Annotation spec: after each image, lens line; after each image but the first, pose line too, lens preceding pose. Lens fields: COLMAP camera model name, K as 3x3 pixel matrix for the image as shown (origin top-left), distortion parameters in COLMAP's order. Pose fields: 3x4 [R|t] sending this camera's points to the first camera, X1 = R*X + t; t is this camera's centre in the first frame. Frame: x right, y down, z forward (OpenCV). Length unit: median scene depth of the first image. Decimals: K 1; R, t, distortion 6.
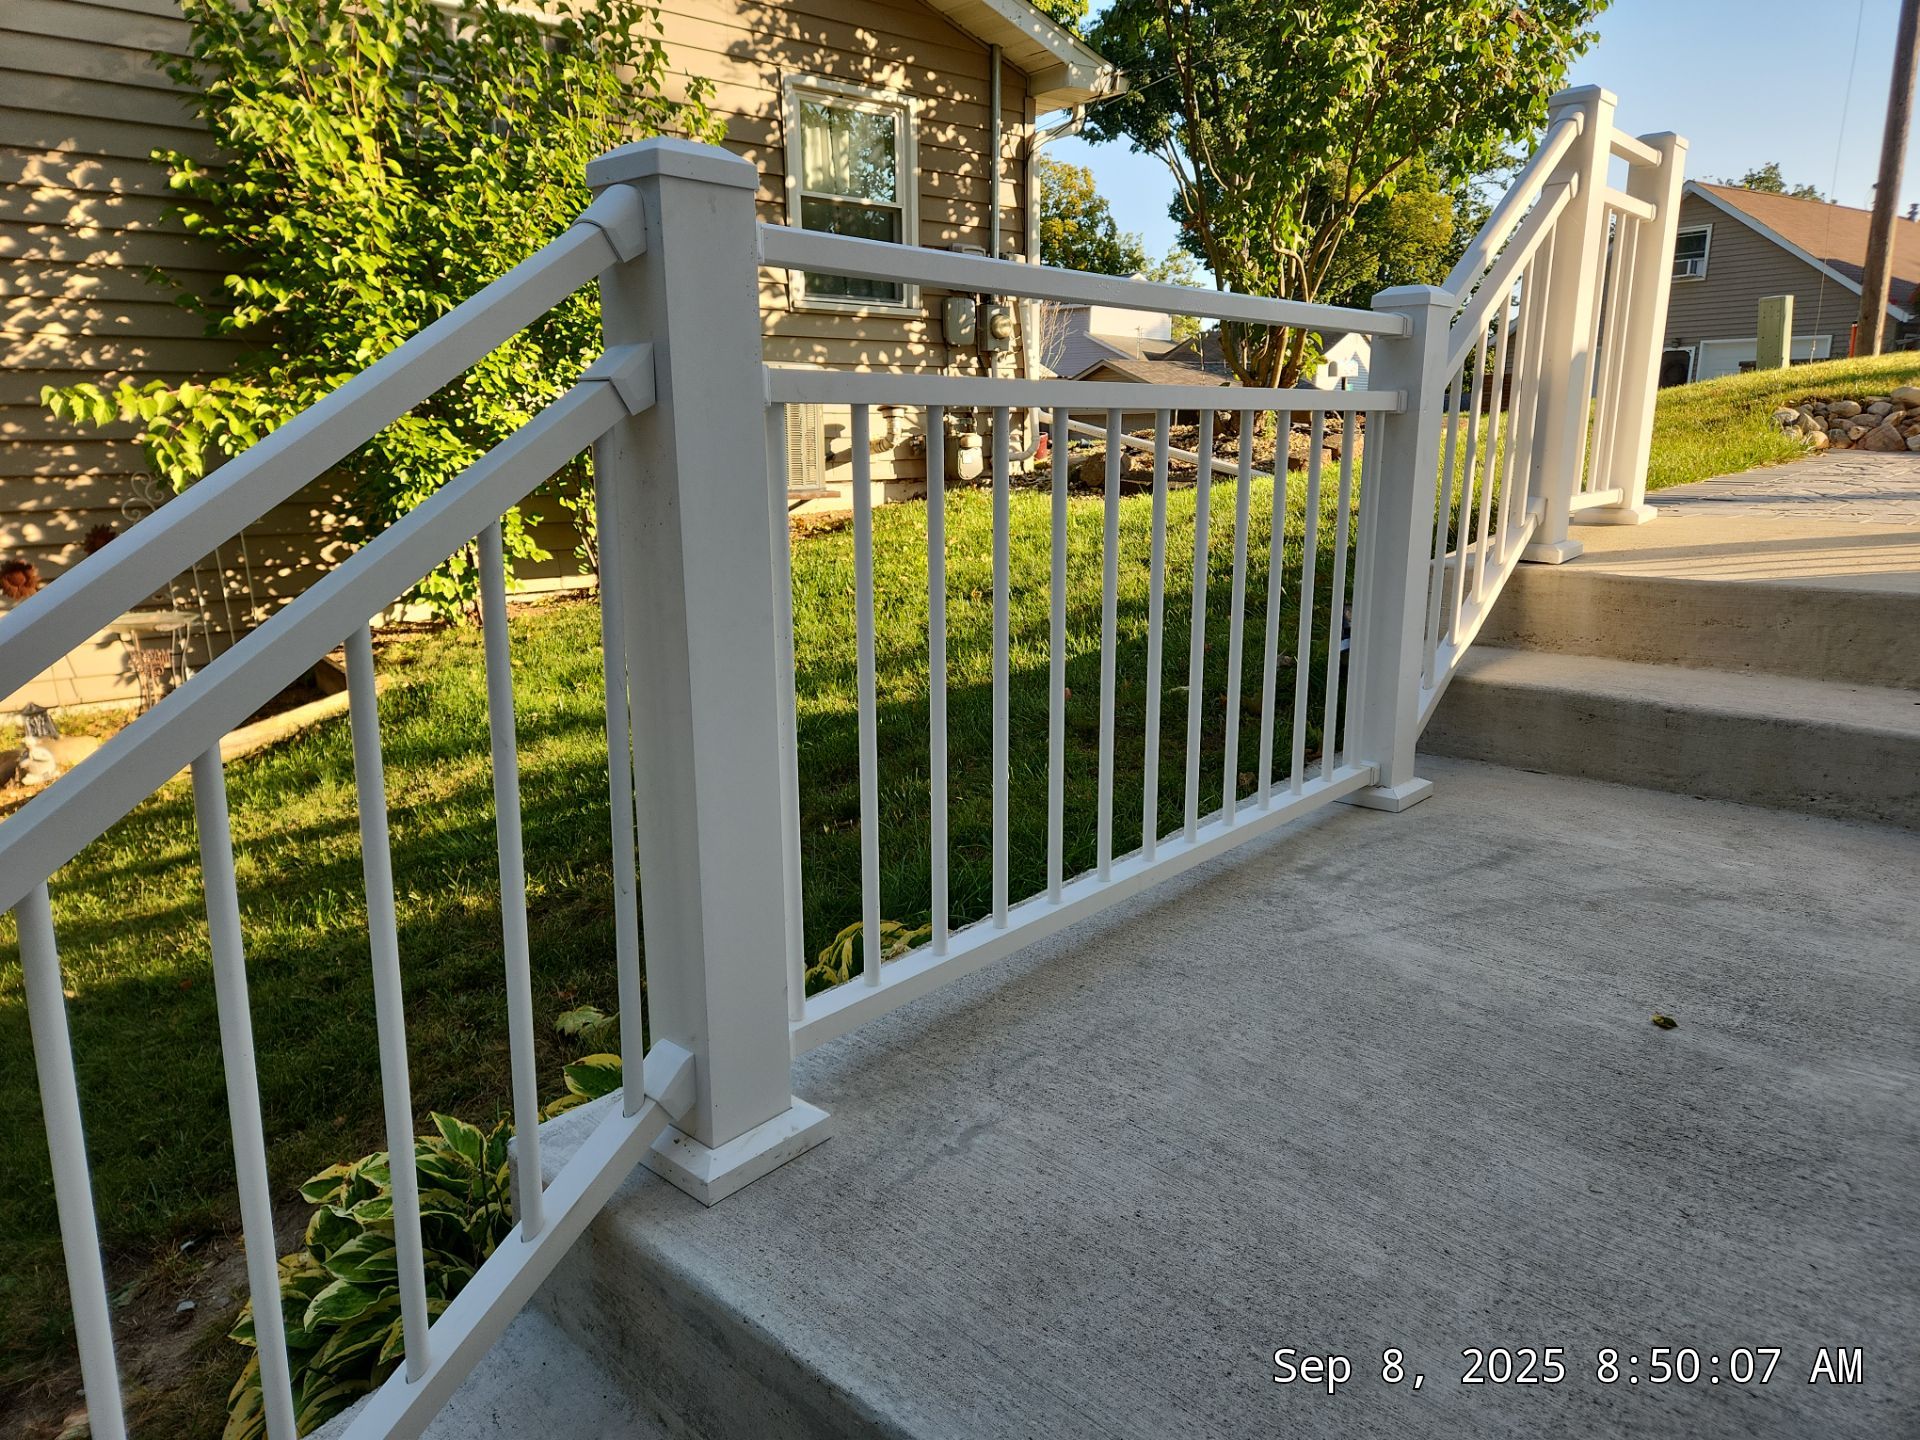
lens RADIAL K [[1294.5, 0, 990.9], [0, 1294.5, 717.9], [0, 0, 1]] dist [0.062632, -0.045035]
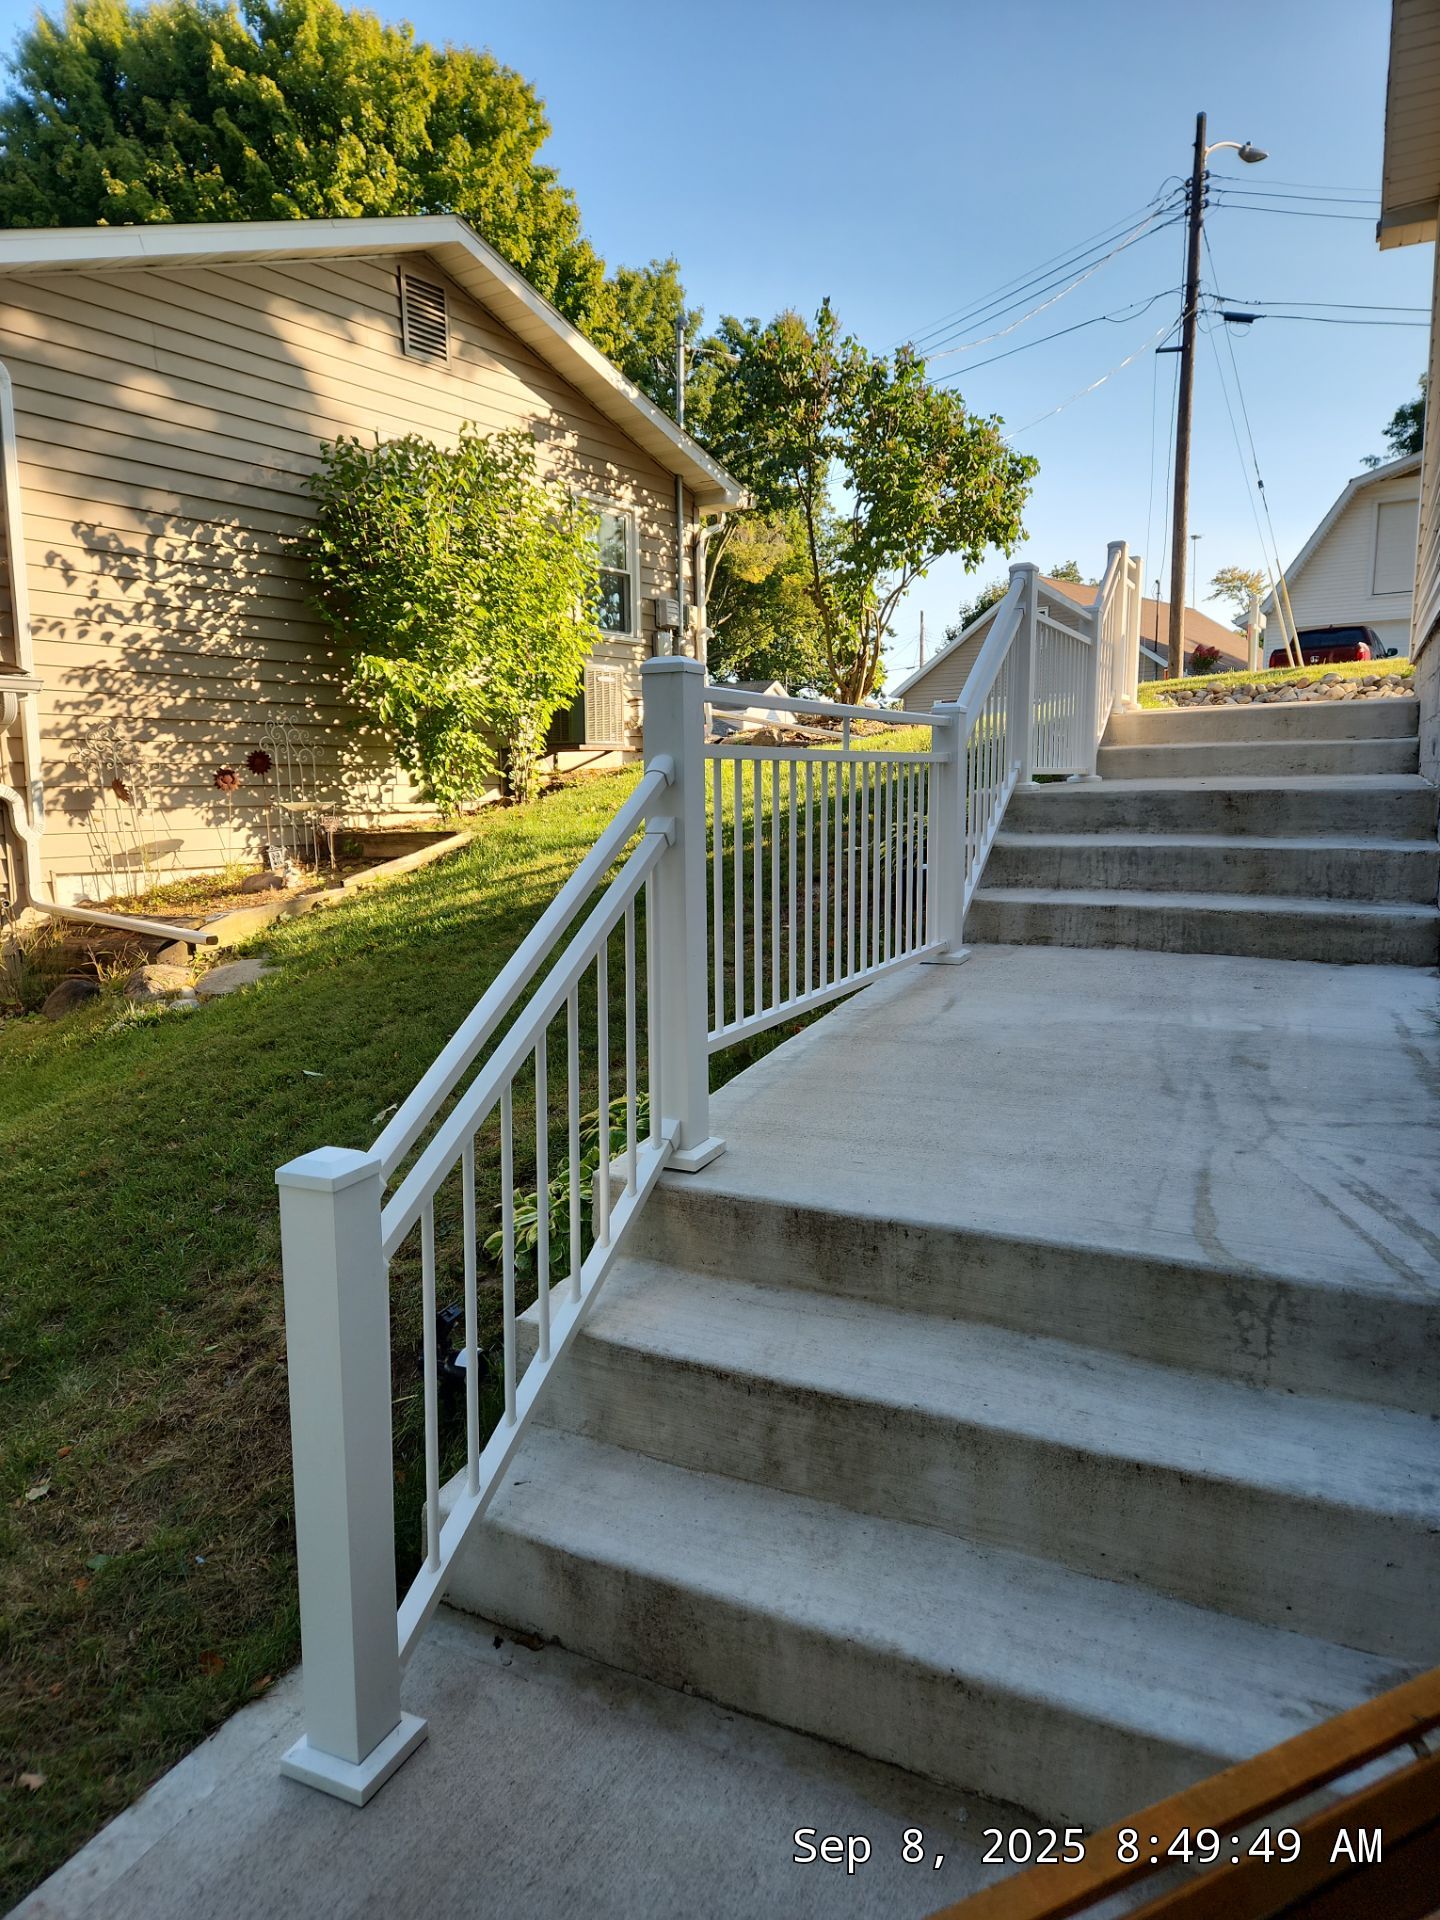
lens RADIAL K [[1352.2, 0, 720.0], [0, 1352.2, 960.0], [0, 0, 1]] dist [0.111870, -0.109739]
pose [[0.962782, -0.044750, 0.266547, -0.452333], [0.071306, 0.993313, -0.090796, 0.233379], [-0.260702, 0.106424, 0.959536, -0.567125]]
